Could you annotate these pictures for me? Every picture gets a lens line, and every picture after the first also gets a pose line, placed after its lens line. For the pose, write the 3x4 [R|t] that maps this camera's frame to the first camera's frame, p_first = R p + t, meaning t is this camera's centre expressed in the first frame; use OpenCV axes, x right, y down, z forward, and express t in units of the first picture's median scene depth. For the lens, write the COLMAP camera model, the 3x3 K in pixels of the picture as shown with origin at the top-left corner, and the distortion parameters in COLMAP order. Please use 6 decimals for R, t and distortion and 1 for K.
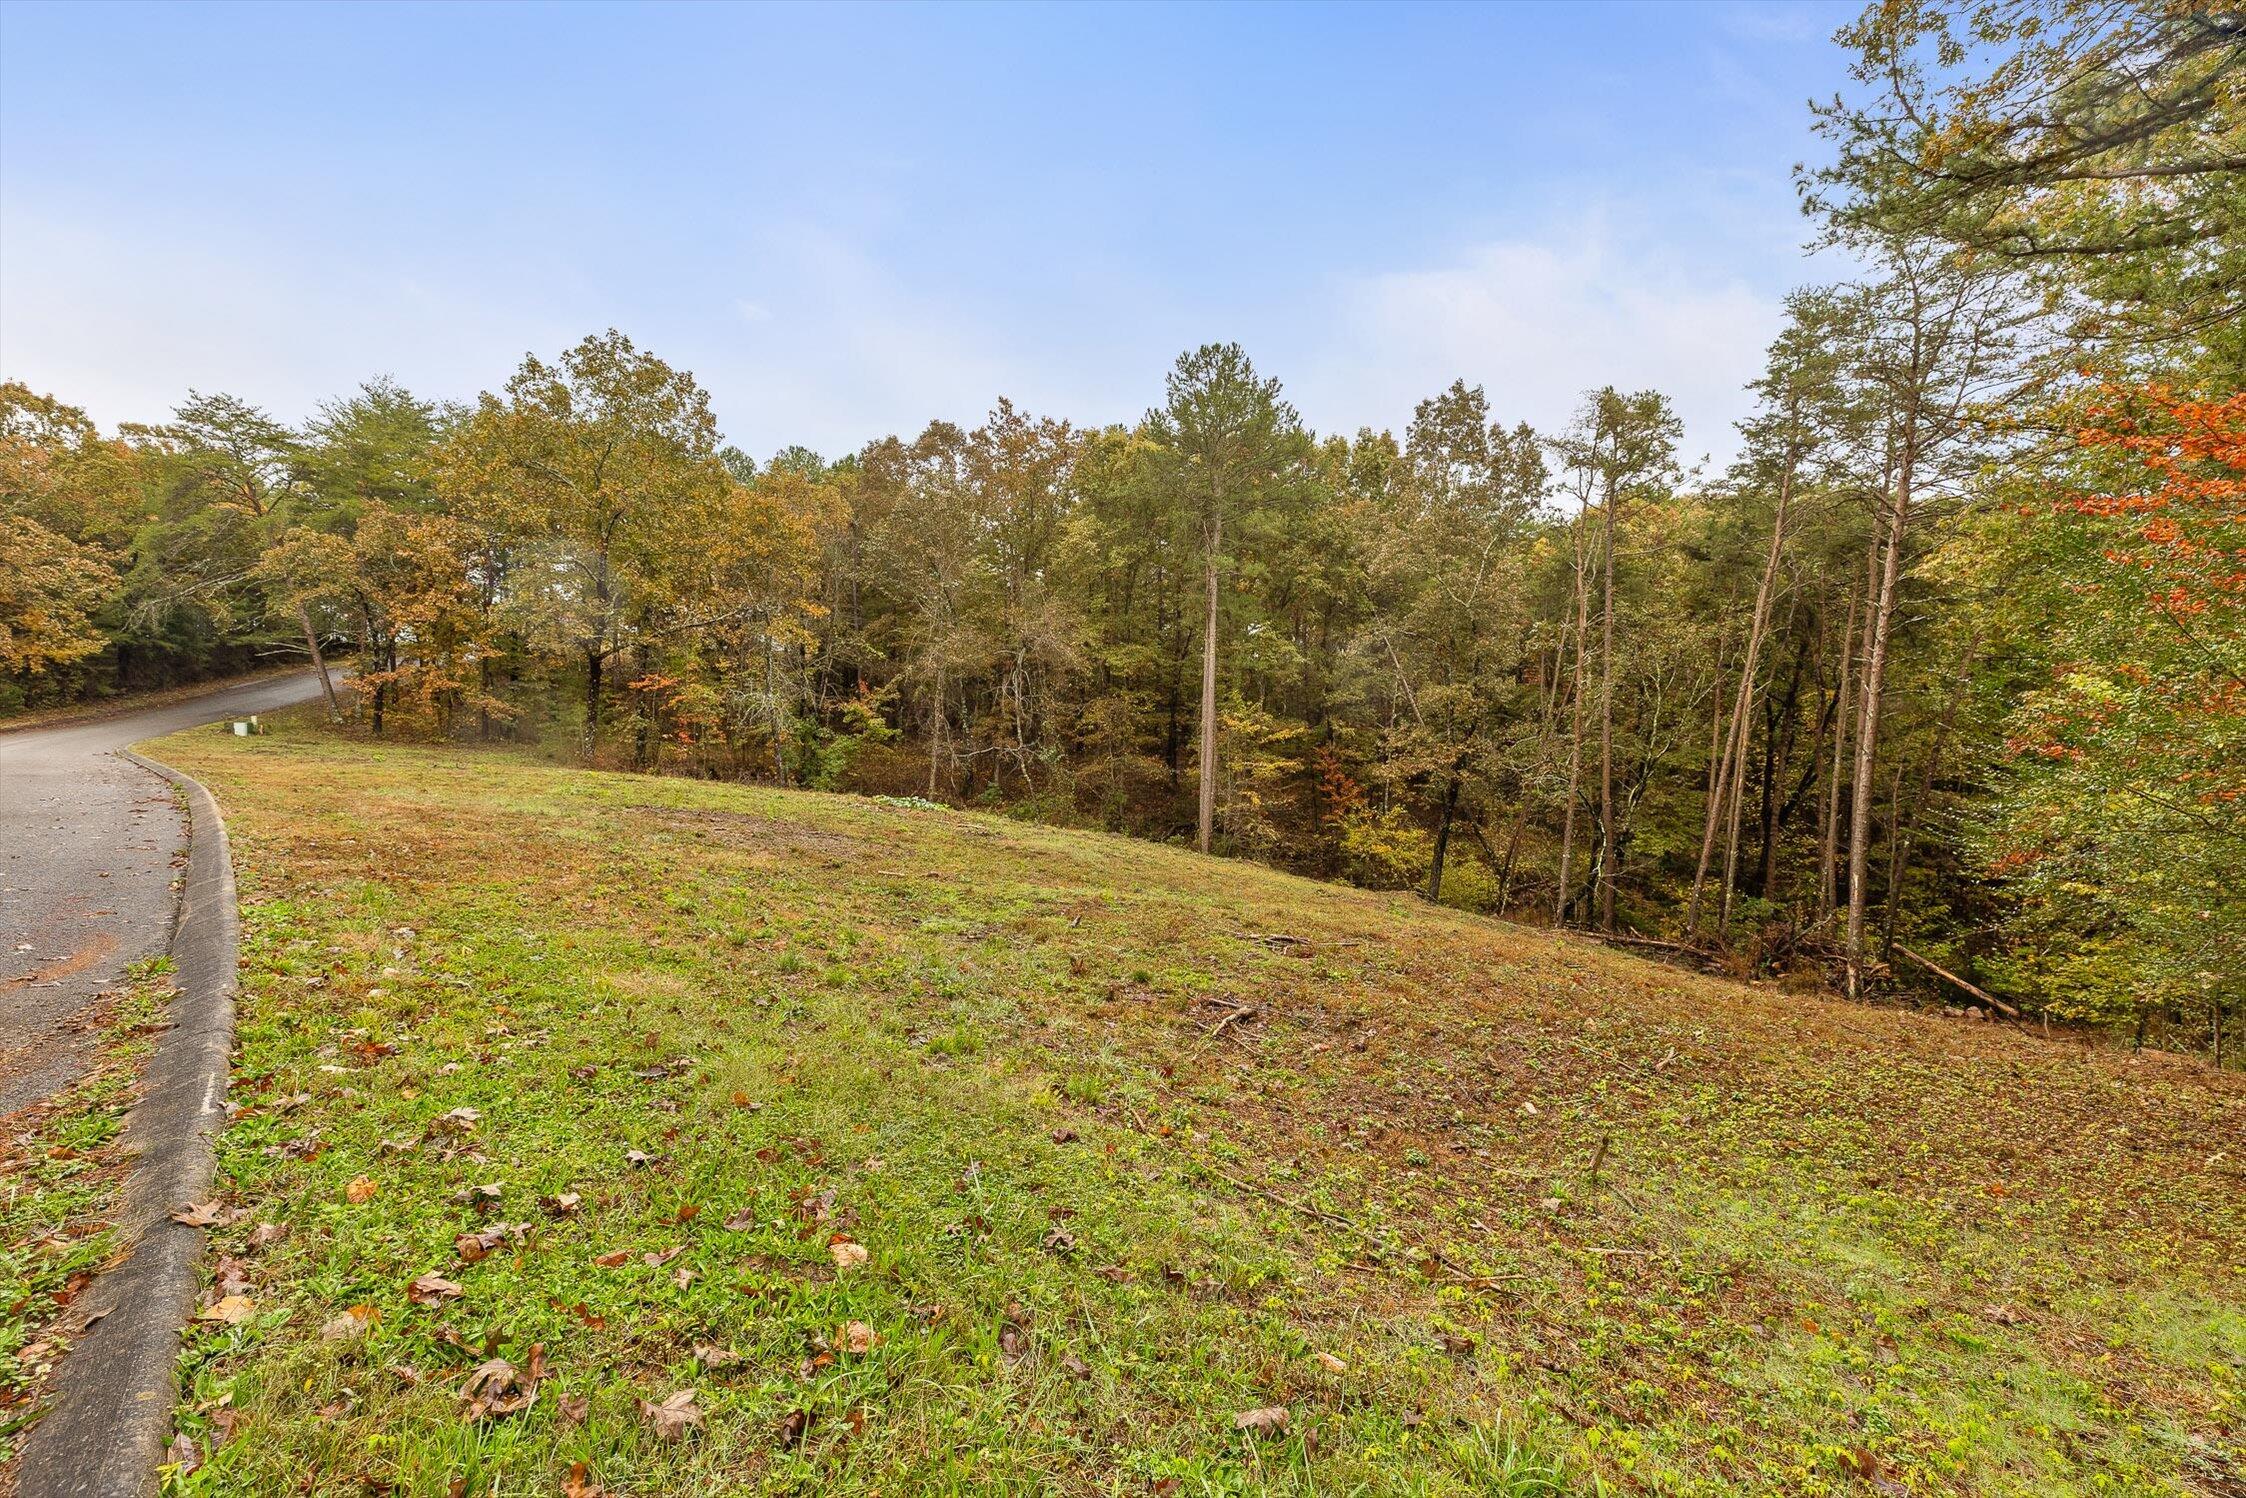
lens RADIAL K [[1000.8, 0, 1123.3], [0, 1000.8, 749.6], [0, 0, 1]] dist [0.003388, 0.001001]
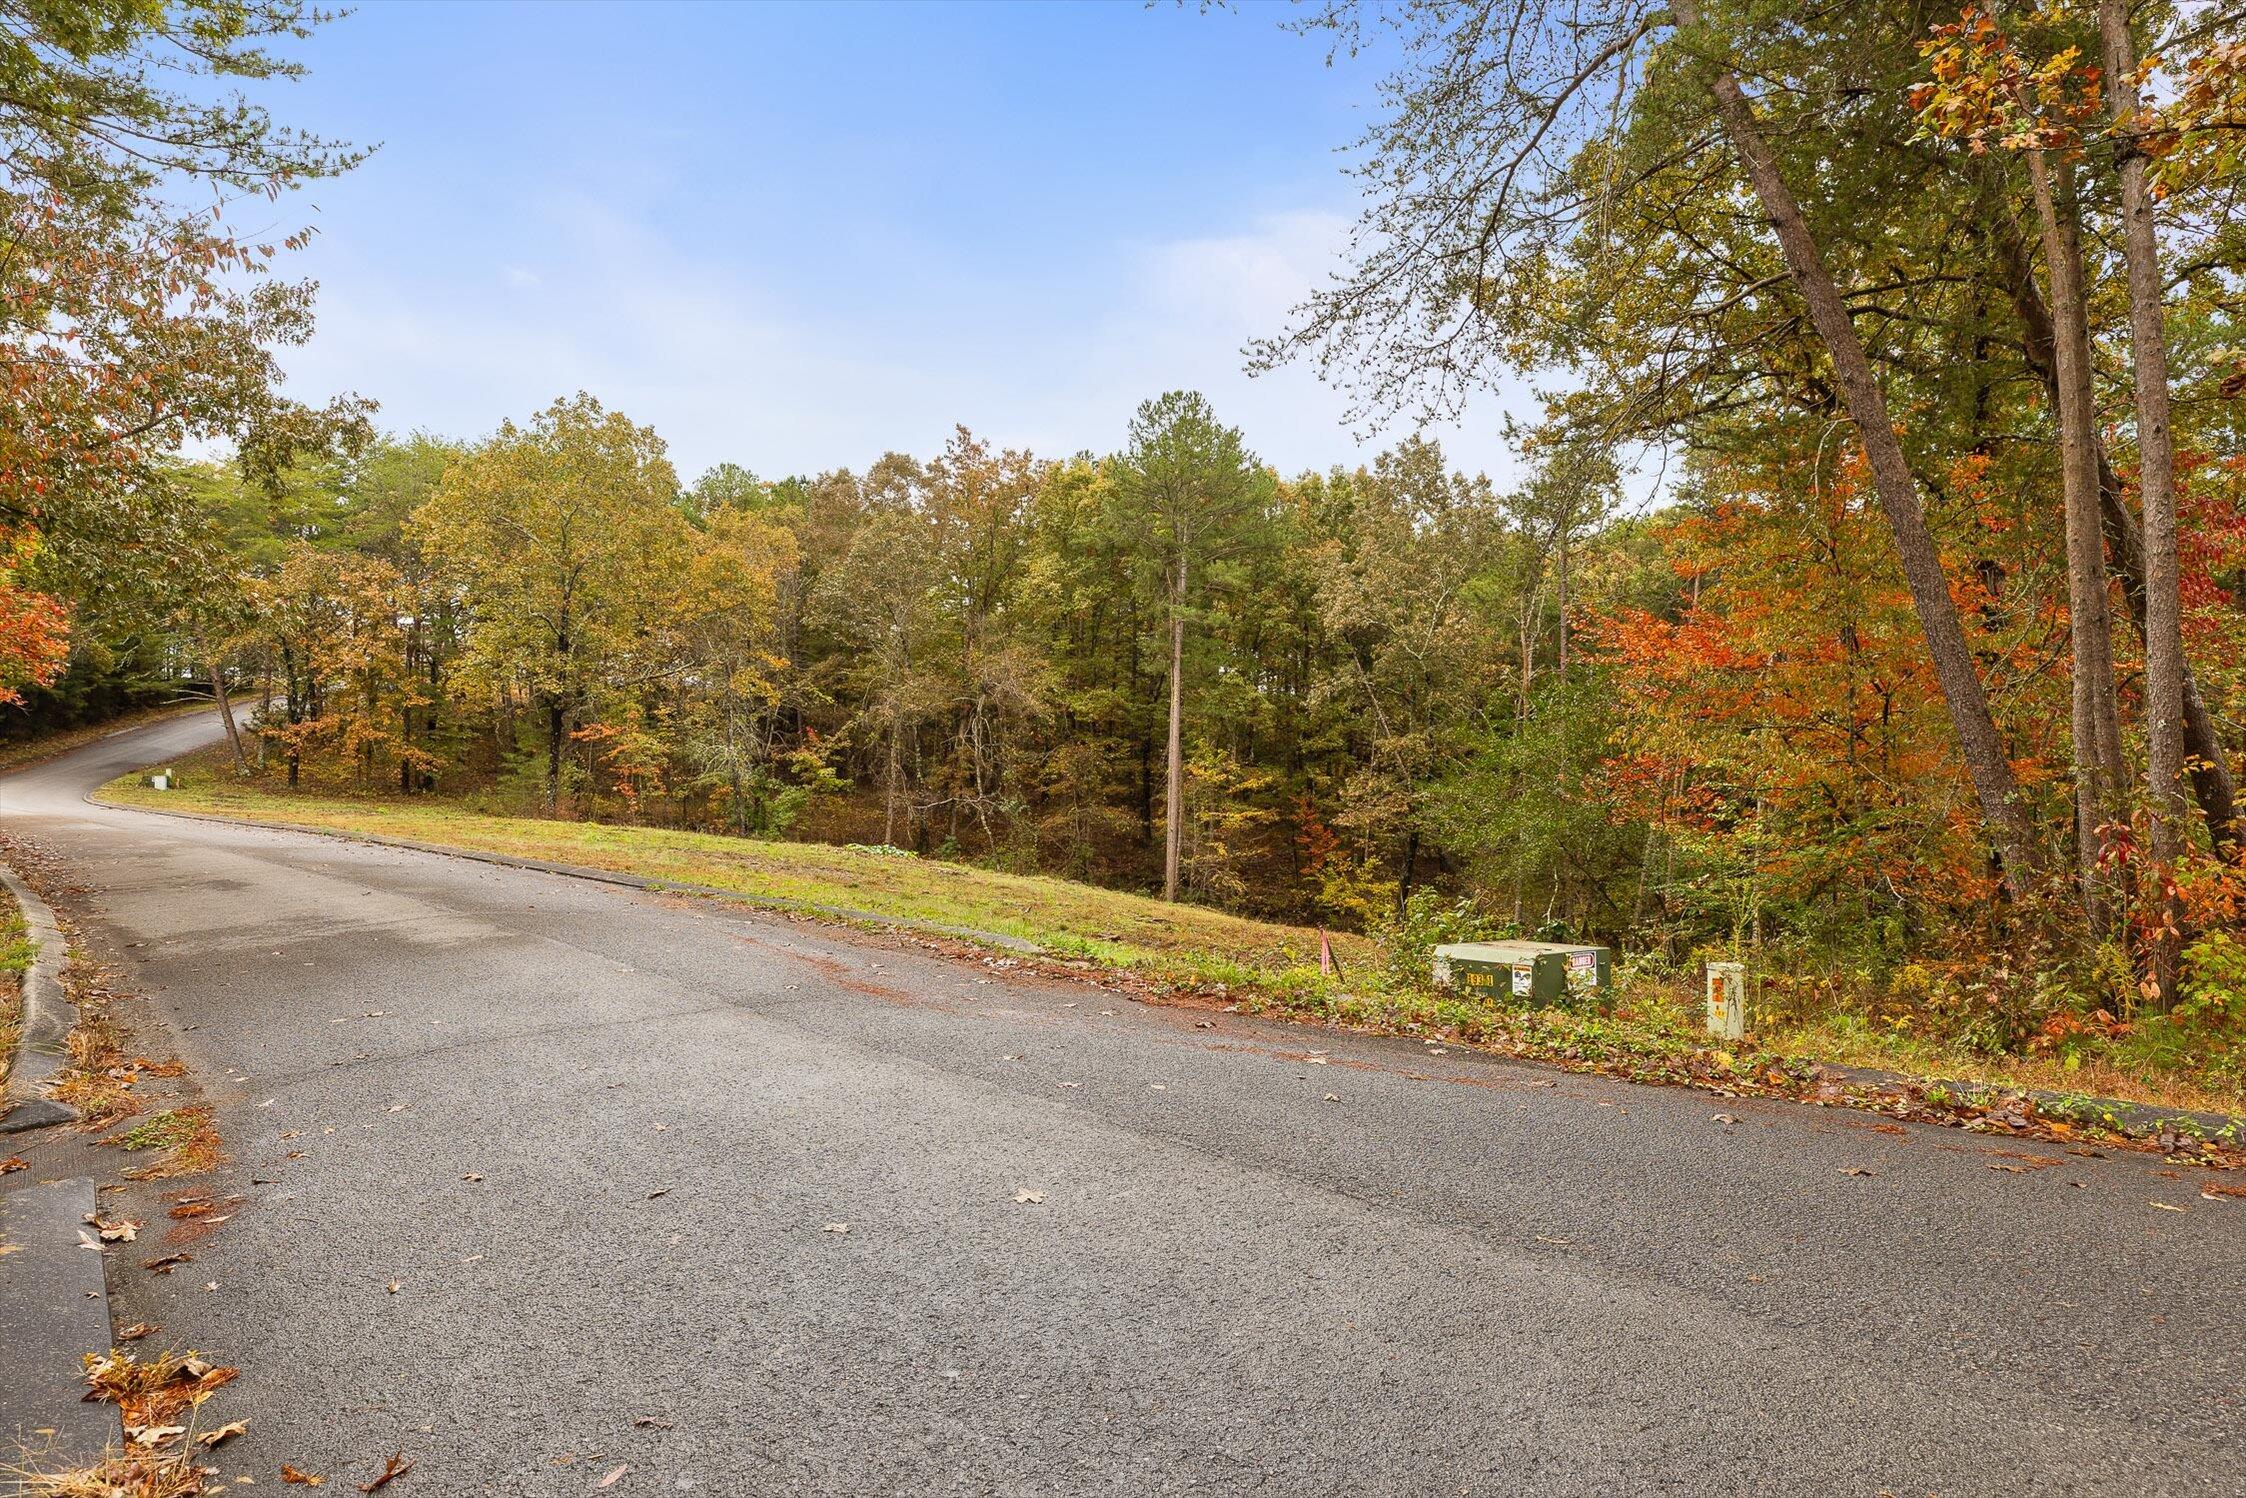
lens RADIAL K [[1296.9, 0, 1127.2], [0, 1296.9, 747.9], [0, 0, 1]] dist [0.004187, 0.000166]
pose [[0.999860, -0.003632, 0.016323, 0.016983], [0.004284, 0.999186, -0.040106, 0.000064], [-0.016164, 0.040171, 0.999062, -0.233564]]
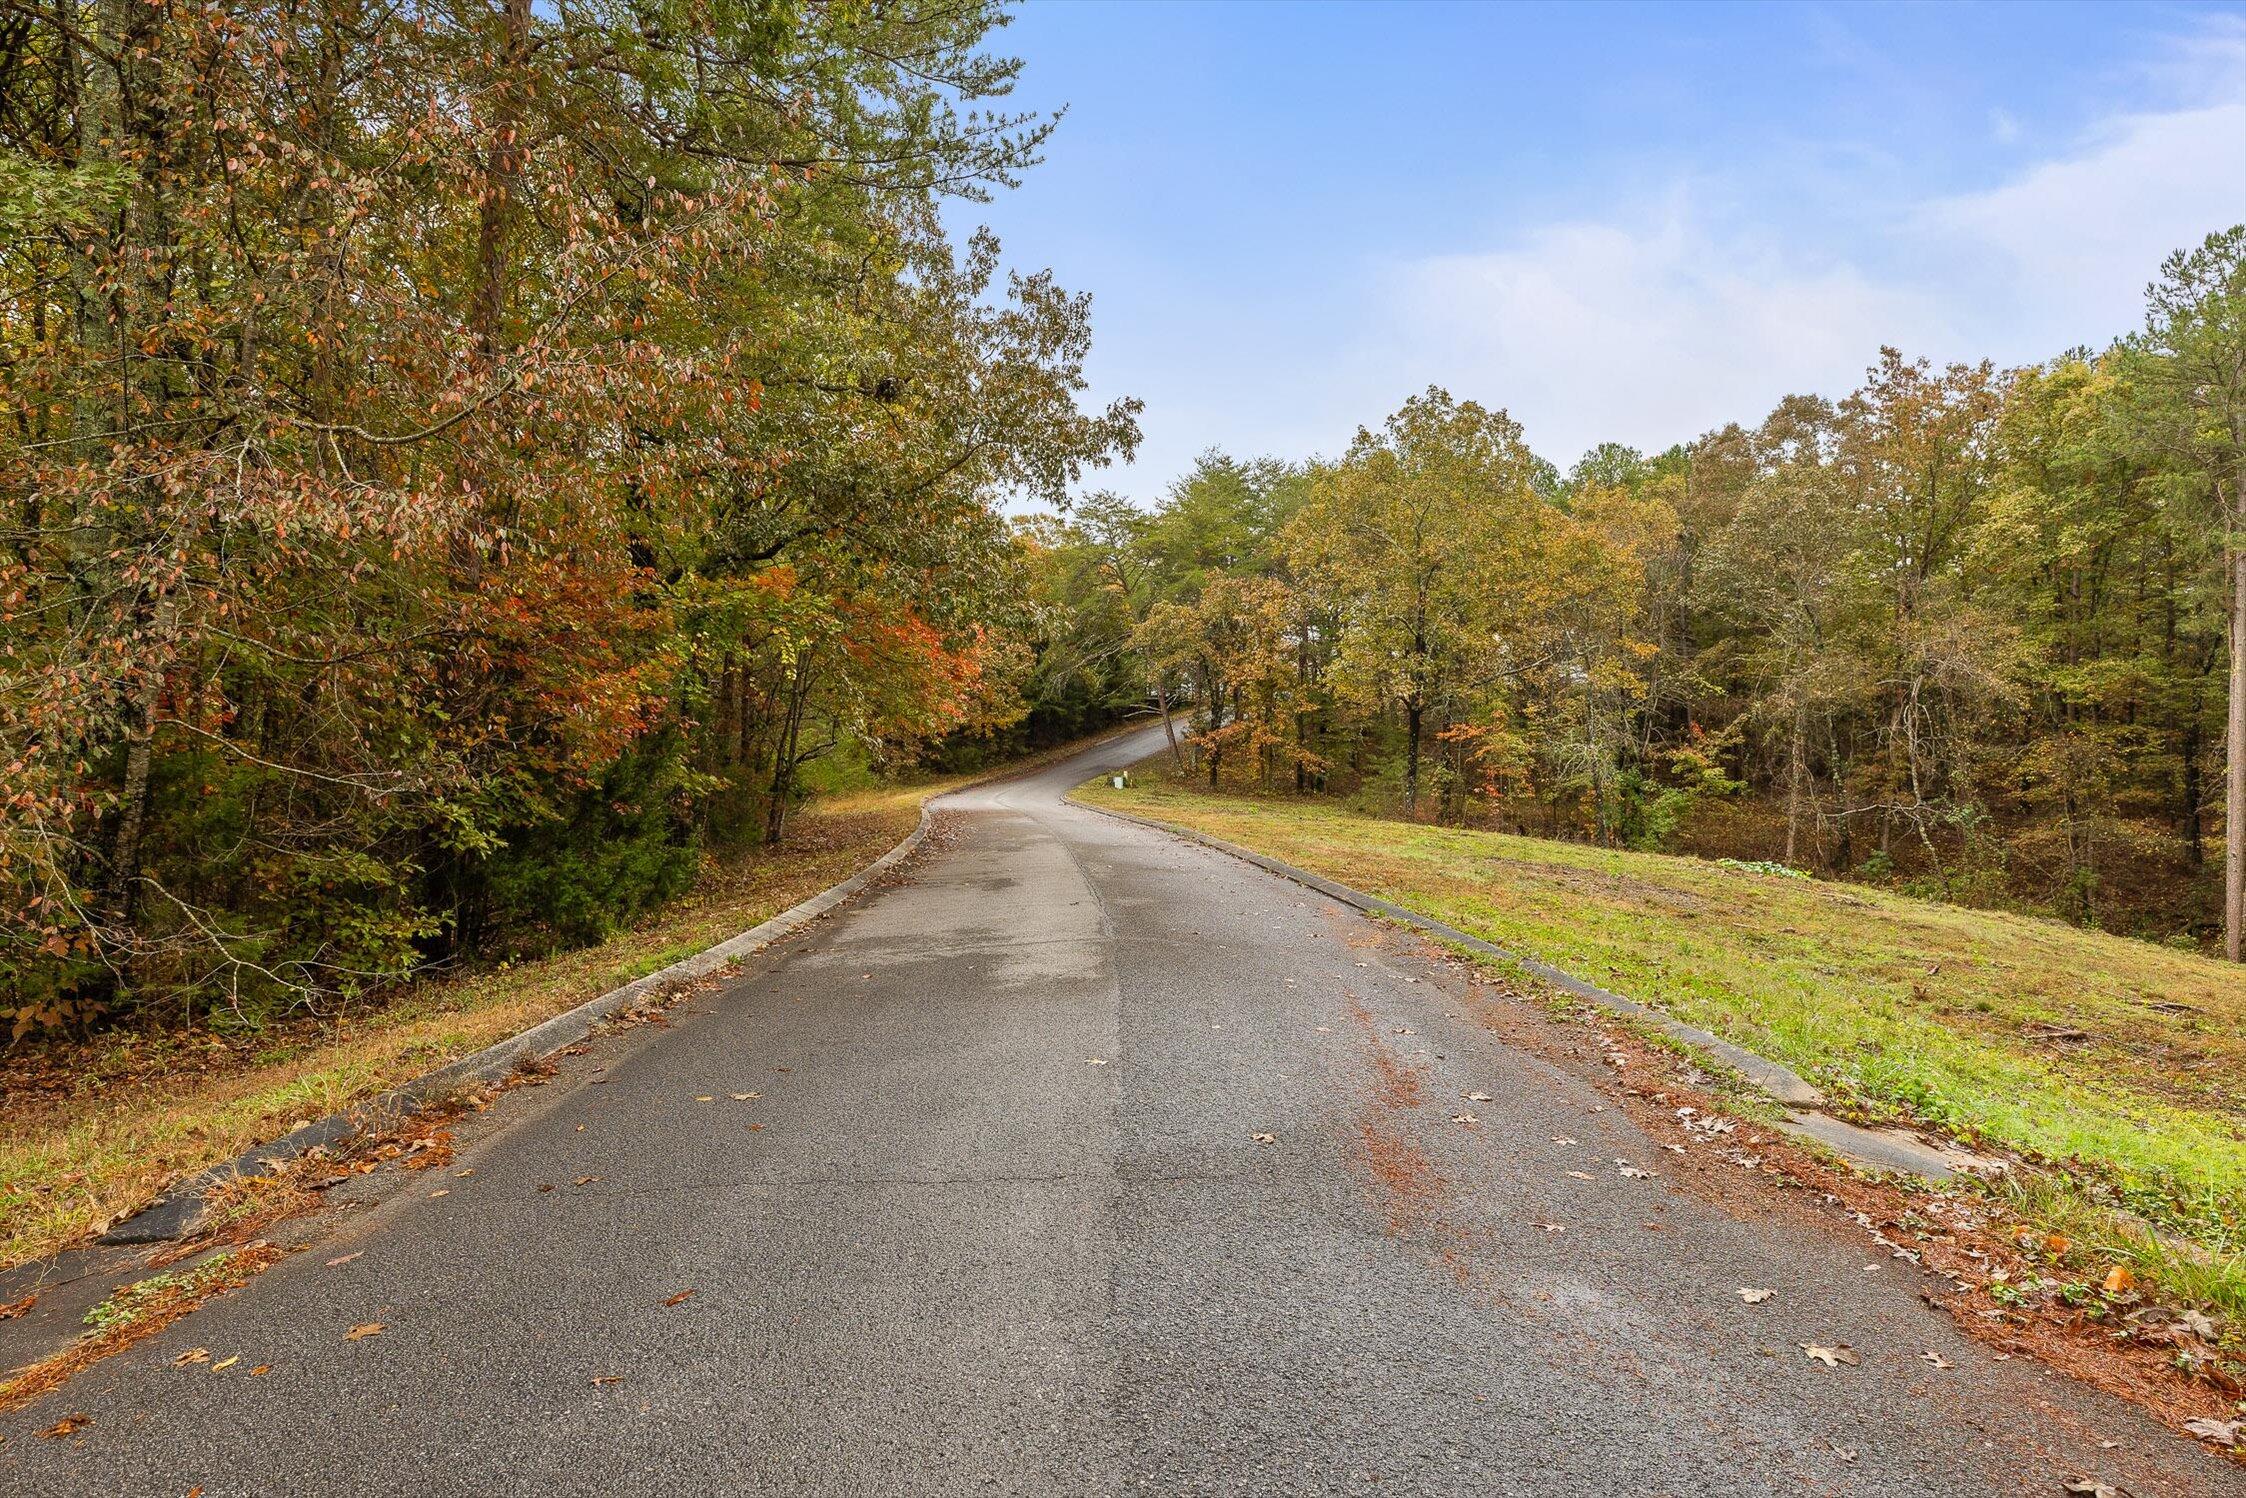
lens RADIAL K [[1300.4, 0, 1119.1], [0, 1300.4, 747.5], [0, 0, 1]] dist [0.005709, -0.001684]
pose [[0.786960, -0.018040, -0.616740, 0.030314], [-0.008074, 0.999186, -0.039529, -0.001833], [0.616951, 0.036088, 0.786174, -0.152047]]
